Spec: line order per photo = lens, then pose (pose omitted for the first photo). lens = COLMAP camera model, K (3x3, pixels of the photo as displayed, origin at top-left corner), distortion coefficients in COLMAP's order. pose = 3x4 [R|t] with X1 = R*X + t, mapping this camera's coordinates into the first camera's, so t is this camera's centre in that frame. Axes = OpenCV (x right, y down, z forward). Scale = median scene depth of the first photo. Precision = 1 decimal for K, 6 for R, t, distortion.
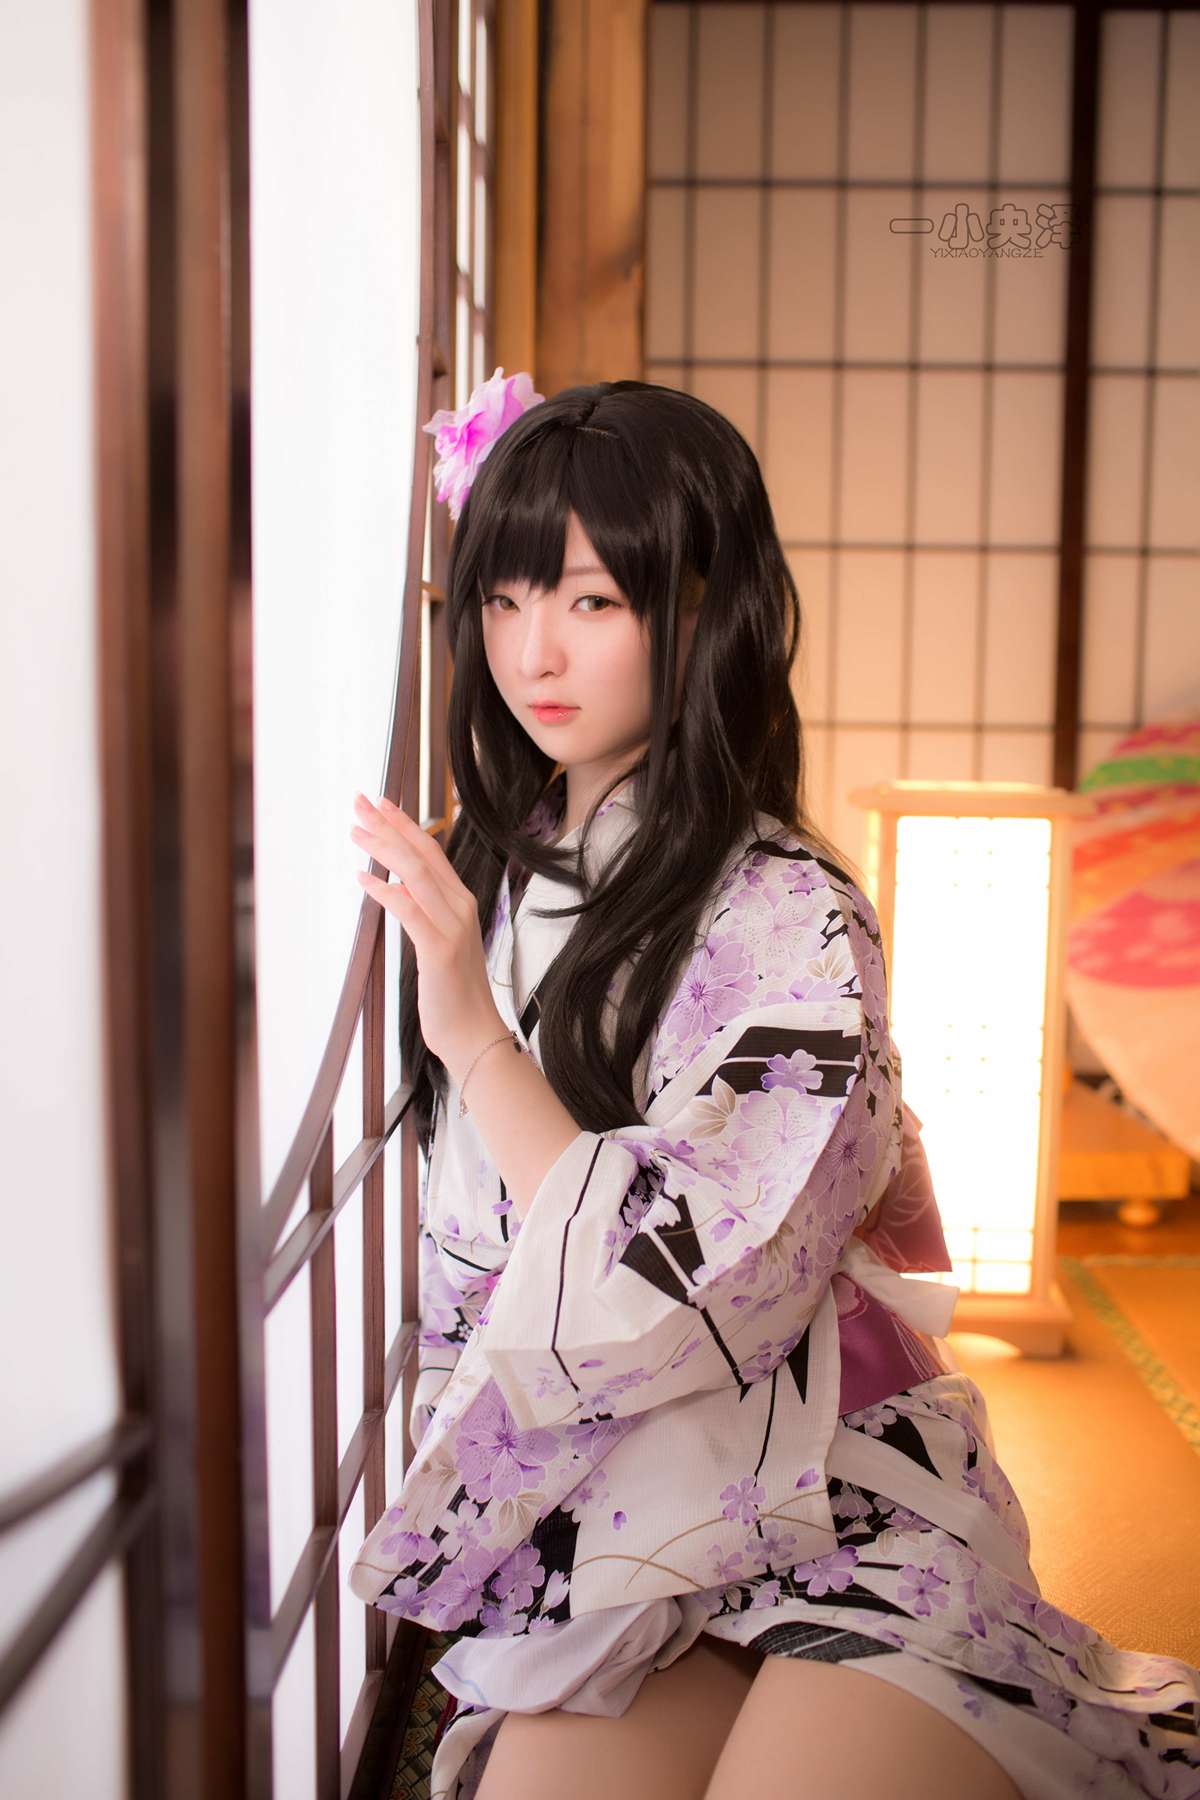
lens RADIAL K [[1745.7, 0, 600.0], [0, 1745.7, 900.0], [0, 0, 1]] dist [-0.056581, 0.007301]
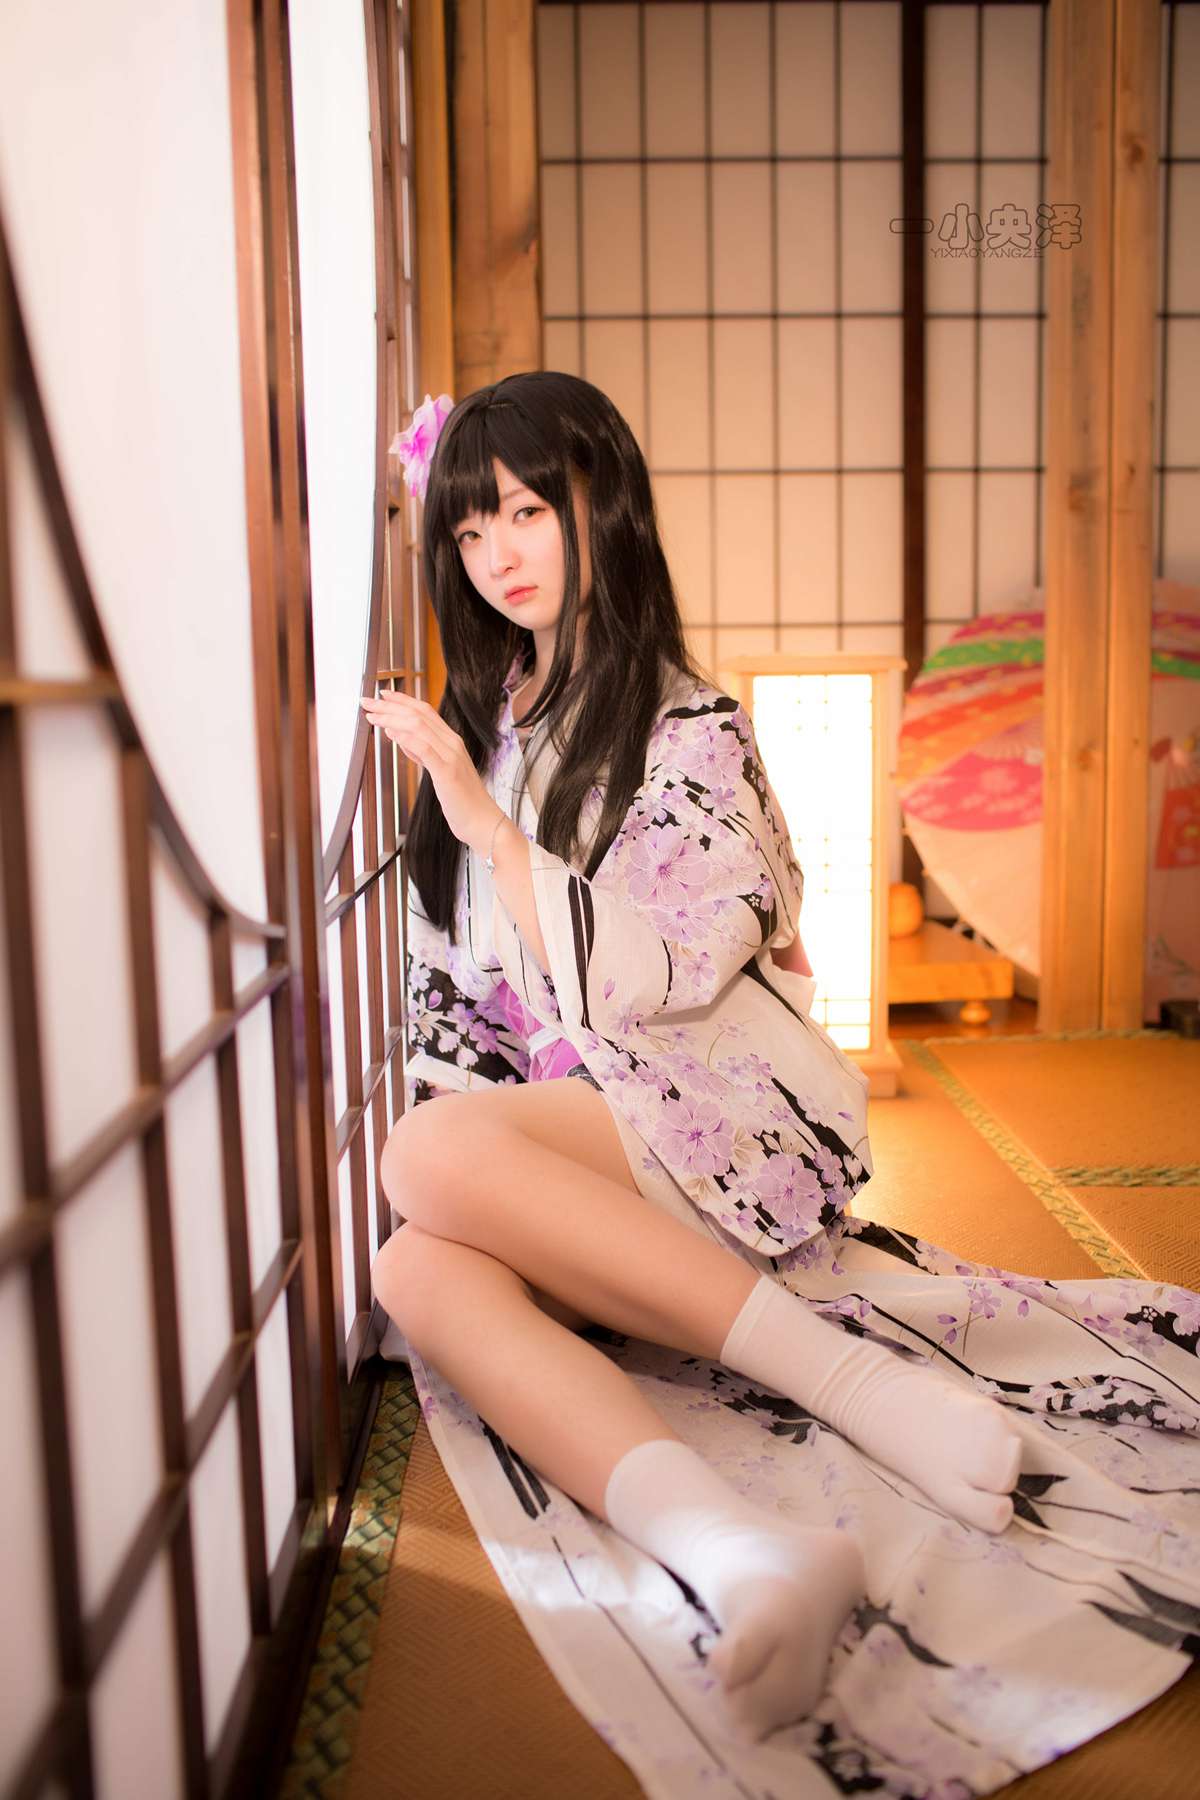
lens RADIAL K [[1745.7, 0, 600.0], [0, 1745.7, 900.0], [0, 0, 1]] dist [-0.056581, 0.007301]
pose [[0.998429, -0.036505, 0.042513, -0.000883], [0.035259, 0.998937, 0.029700, 0.064239], [-0.043552, -0.028155, 0.998654, -0.238471]]
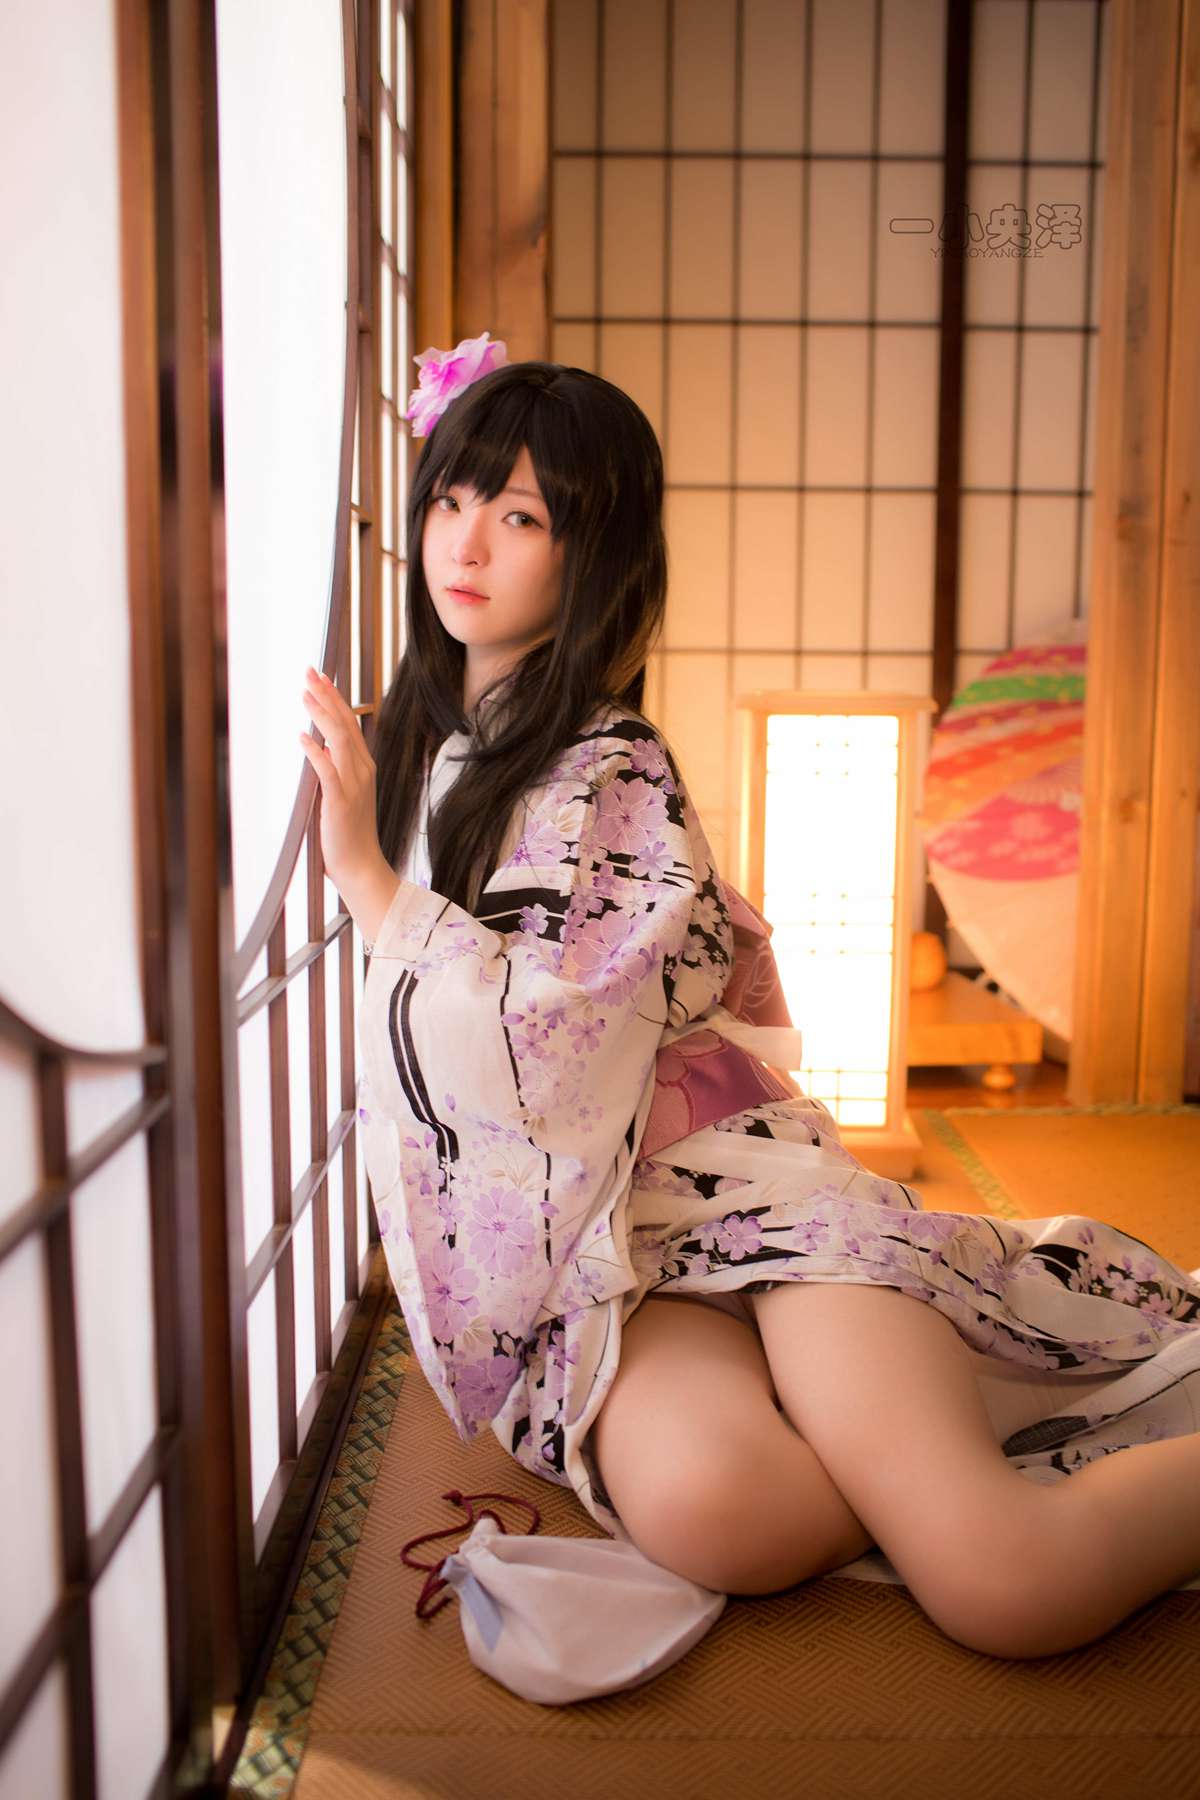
lens RADIAL K [[1745.7, 0, 600.0], [0, 1745.7, 900.0], [0, 0, 1]] dist [-0.056581, 0.007301]
pose [[0.999428, -0.009605, 0.032414, 0.017944], [0.008817, 0.999664, 0.024378, 0.040279], [-0.032637, -0.024078, 0.999177, -0.138735]]
